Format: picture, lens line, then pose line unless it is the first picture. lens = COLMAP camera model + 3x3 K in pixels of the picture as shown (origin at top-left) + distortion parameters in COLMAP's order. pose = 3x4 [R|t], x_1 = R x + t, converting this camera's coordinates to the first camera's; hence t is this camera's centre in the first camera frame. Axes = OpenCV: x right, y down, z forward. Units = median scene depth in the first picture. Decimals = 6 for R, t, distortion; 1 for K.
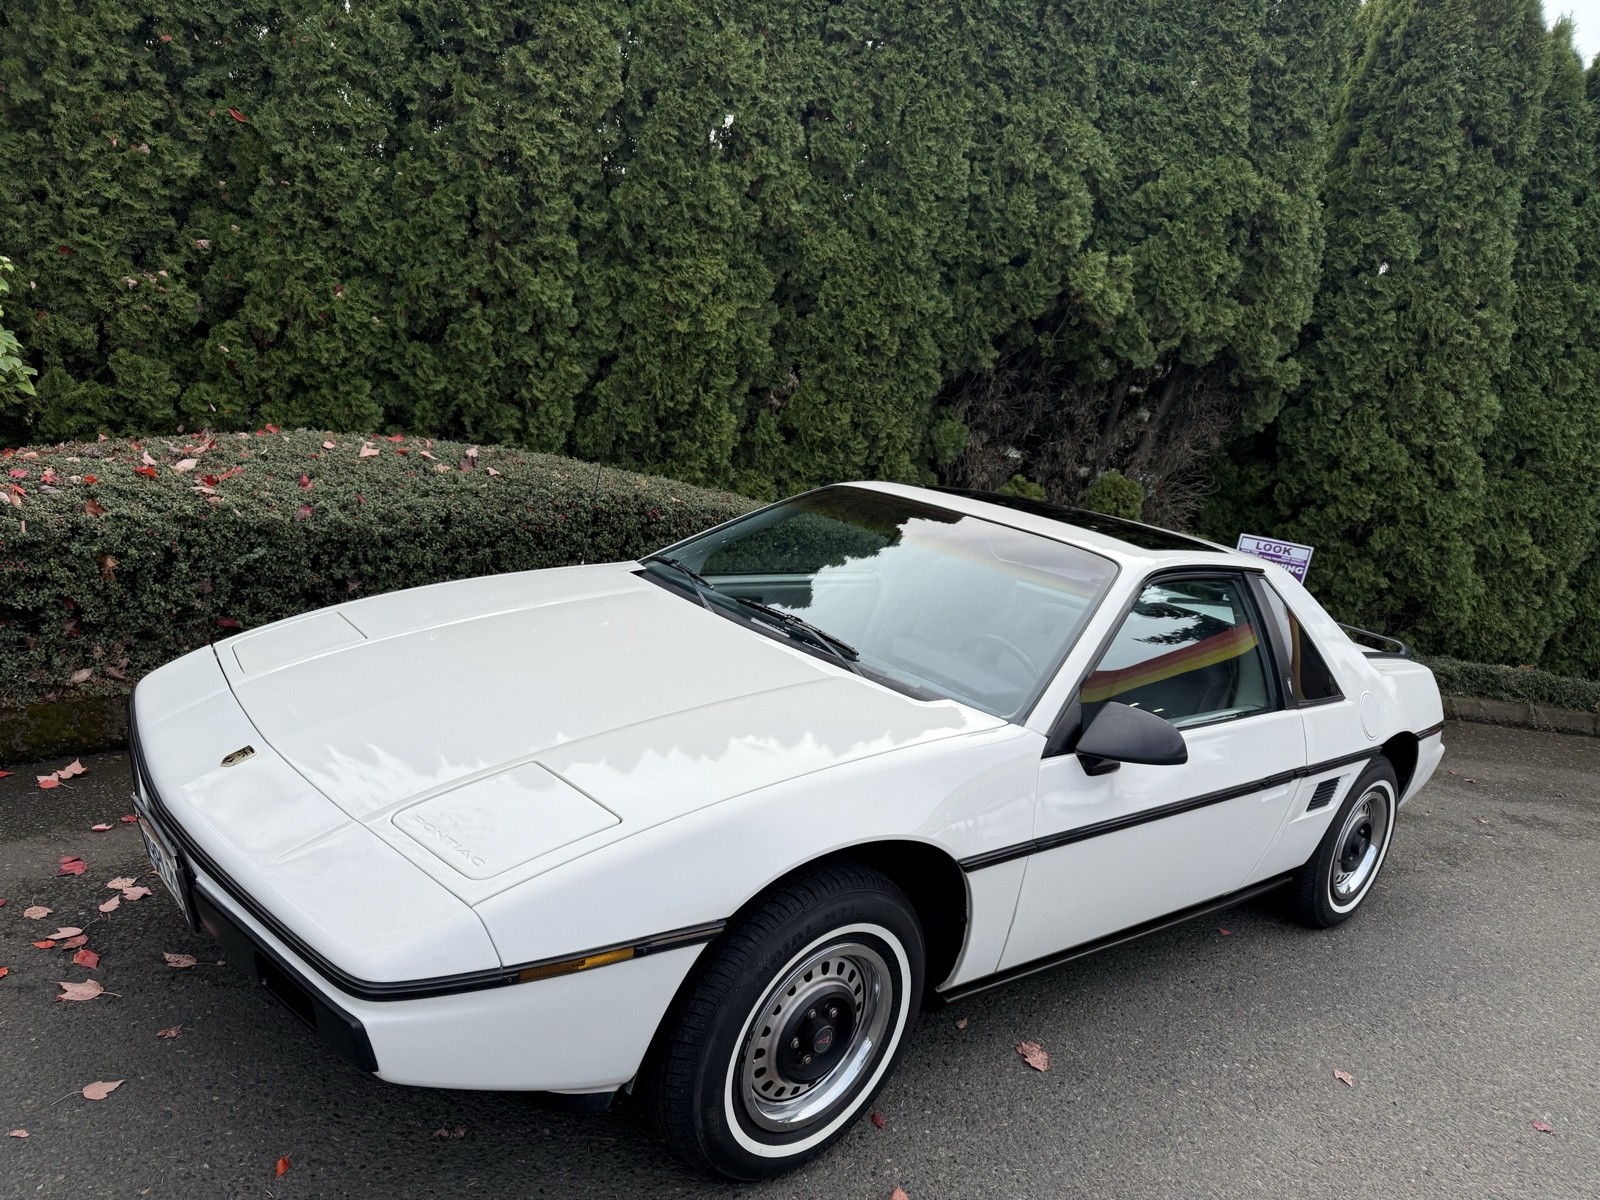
lens RADIAL K [[1136.2, 0, 816.1], [0, 1136.2, 629.7], [0, 0, 1]] dist [0.027754, -0.044642]
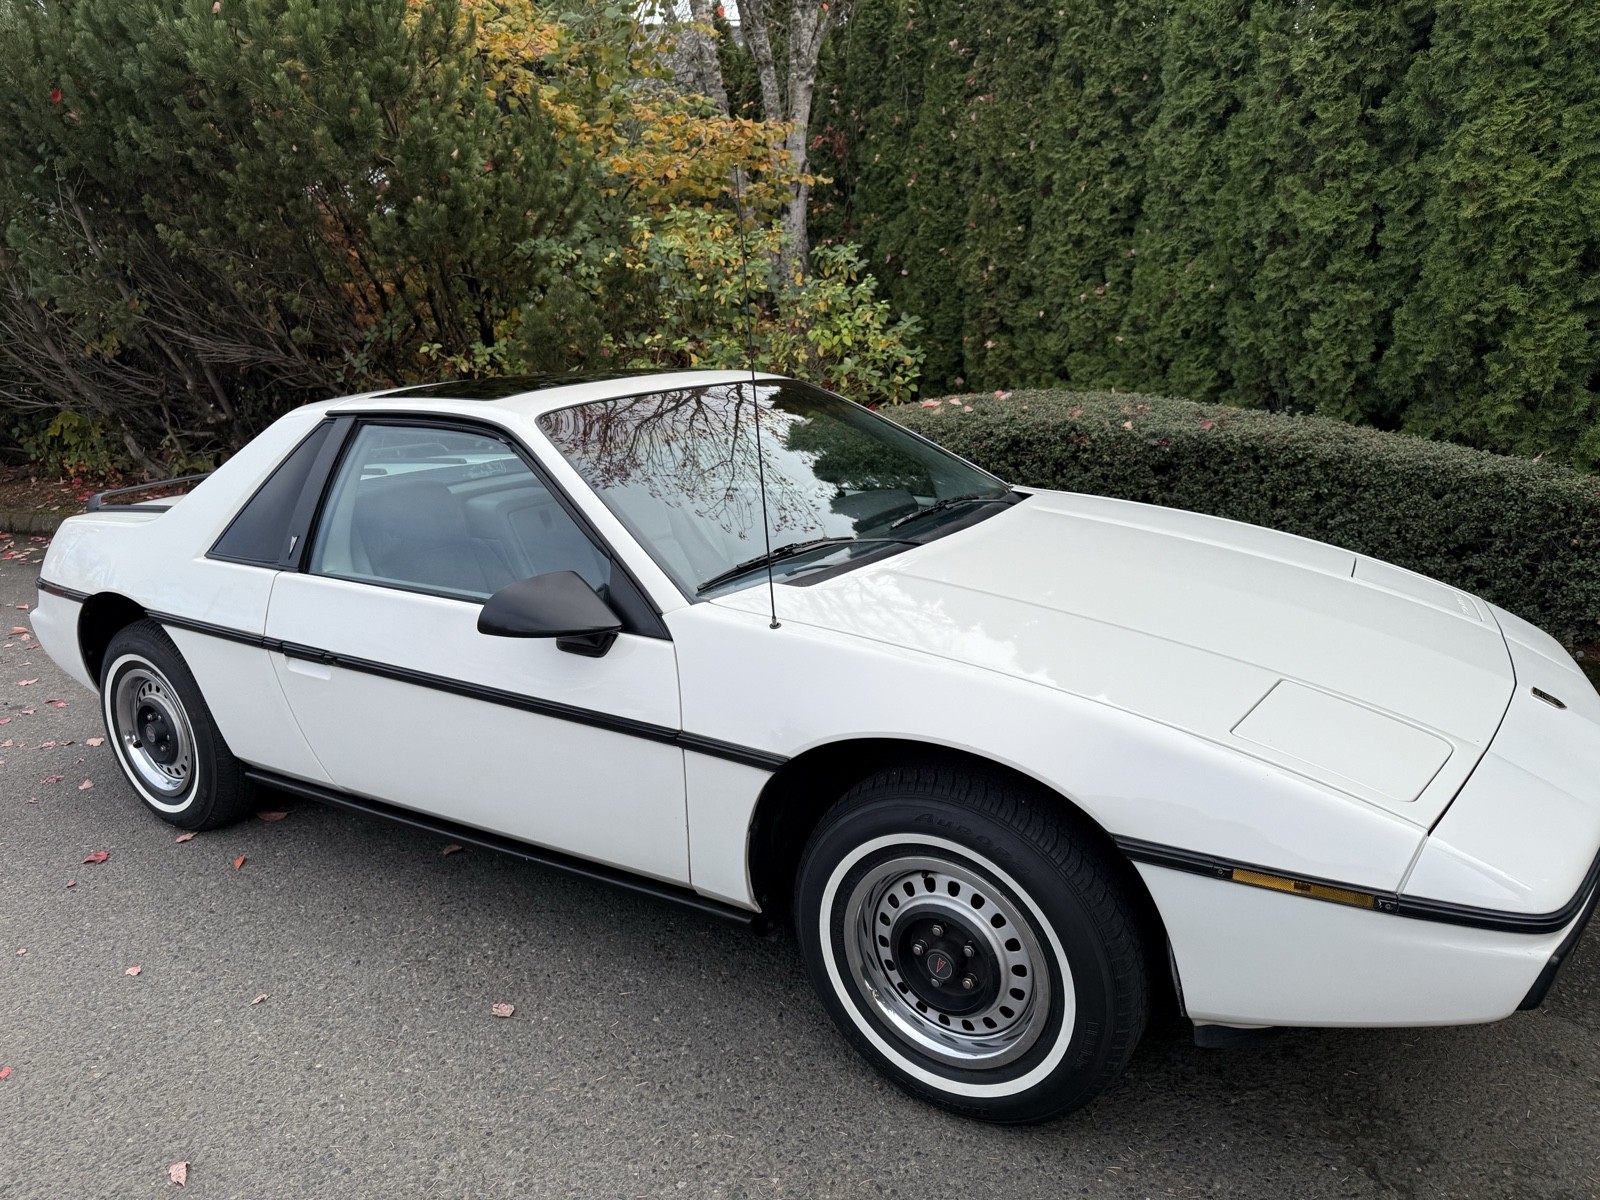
lens RADIAL K [[1136.2, 0, 782.6], [0, 1136.2, 616.2], [0, 0, 1]] dist [0.027754, -0.044642]
pose [[0.161318, 0.080021, -0.983653, 0.581183], [-0.138179, 0.988721, 0.057772, 0.016372], [0.977181, 0.126600, 0.170556, 0.478274]]
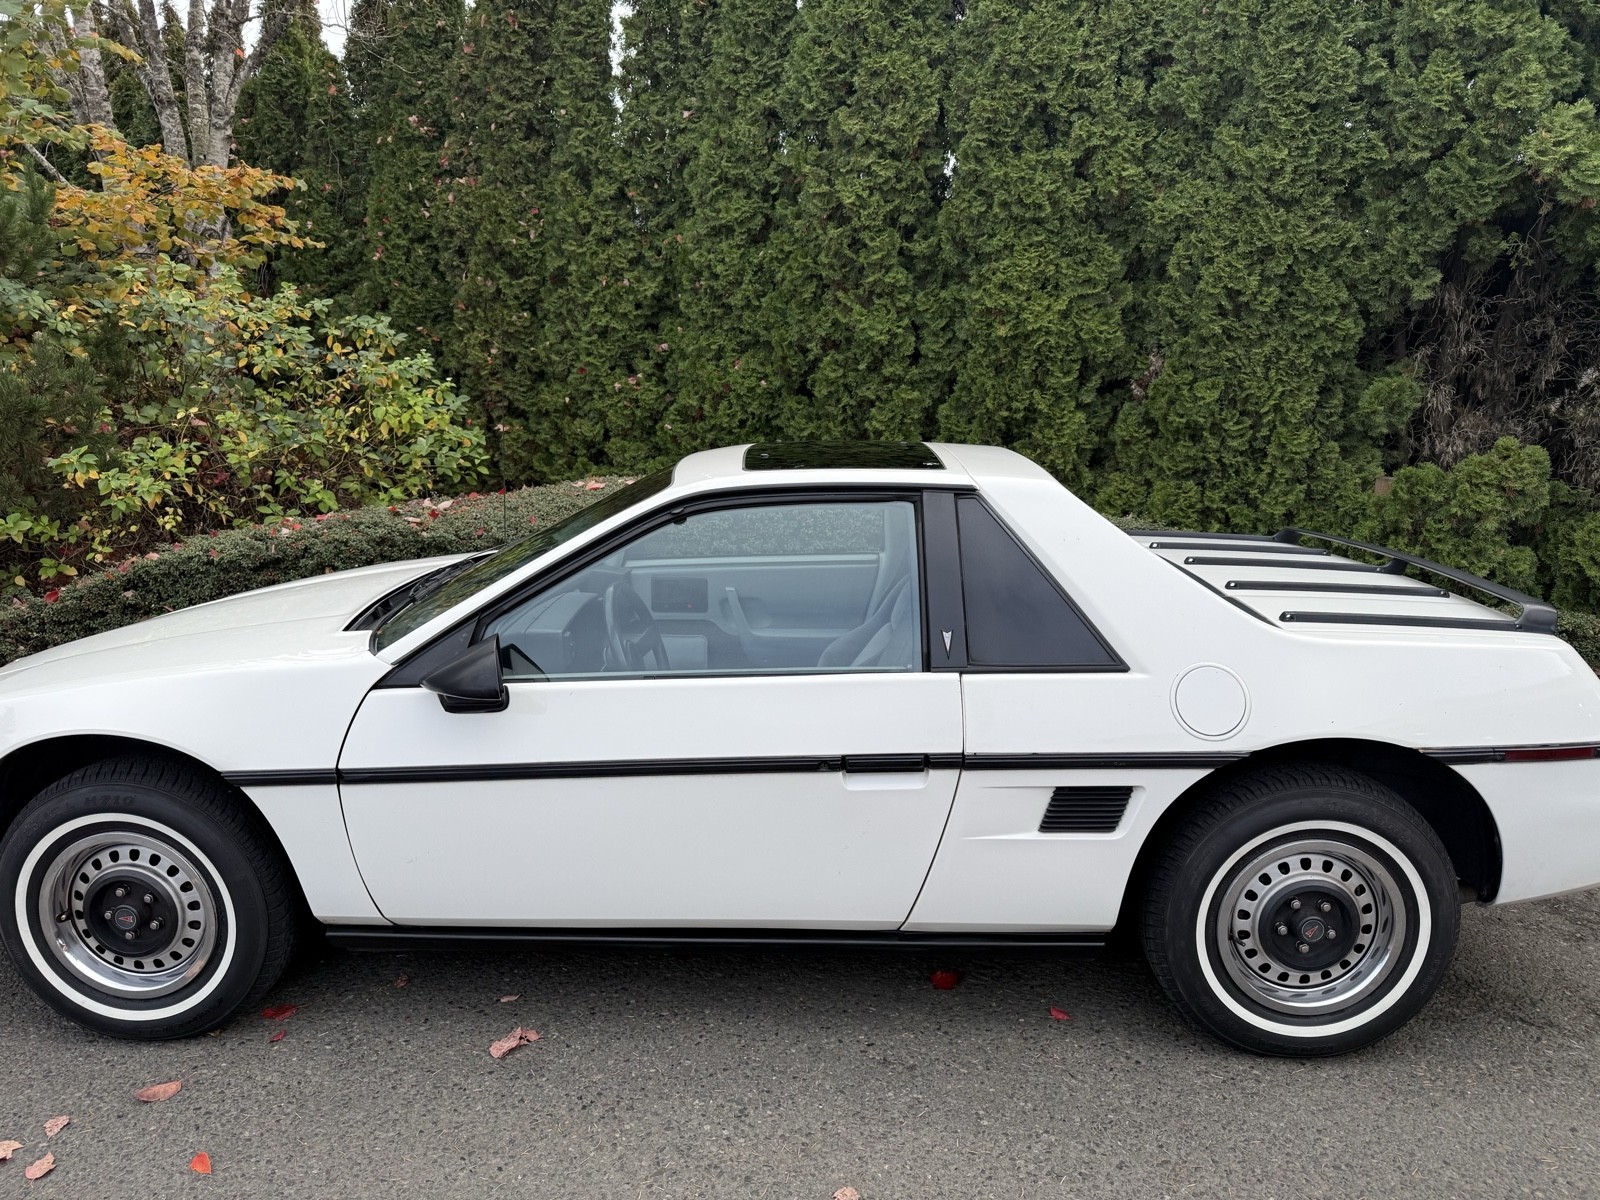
lens RADIAL K [[1136.2, 0, 812.3], [0, 1136.2, 631.3], [0, 0, 1]] dist [0.027754, -0.044642]
pose [[0.721467, -0.027015, -0.691921, 0.430265], [-0.018800, 0.998106, -0.058573, 0.044871], [0.692193, 0.055266, 0.719593, 0.221352]]
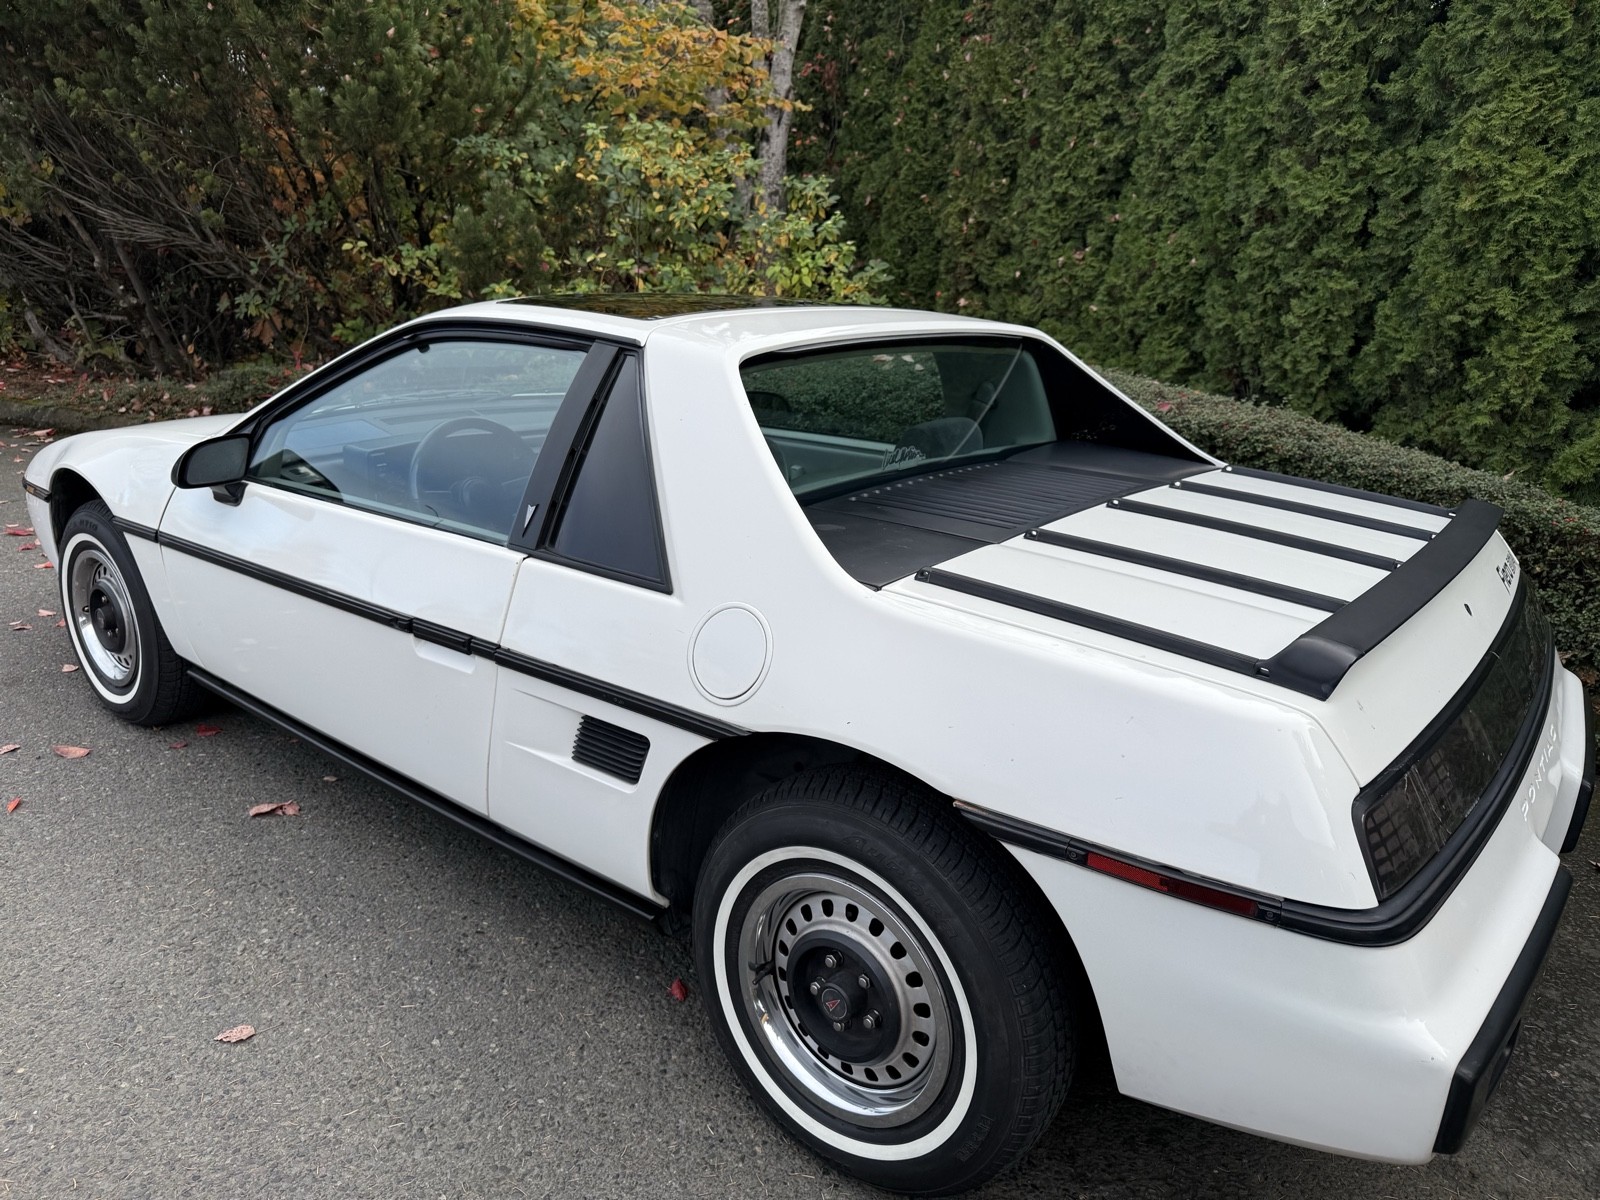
lens RADIAL K [[1136.2, 0, 791.1], [0, 1136.2, 620.2], [0, 0, 1]] dist [0.027754, -0.044642]
pose [[0.188263, 0.143627, -0.971560, 0.532418], [-0.225953, 0.969046, 0.099472, 0.006004], [0.955773, 0.200800, 0.214888, 0.518935]]
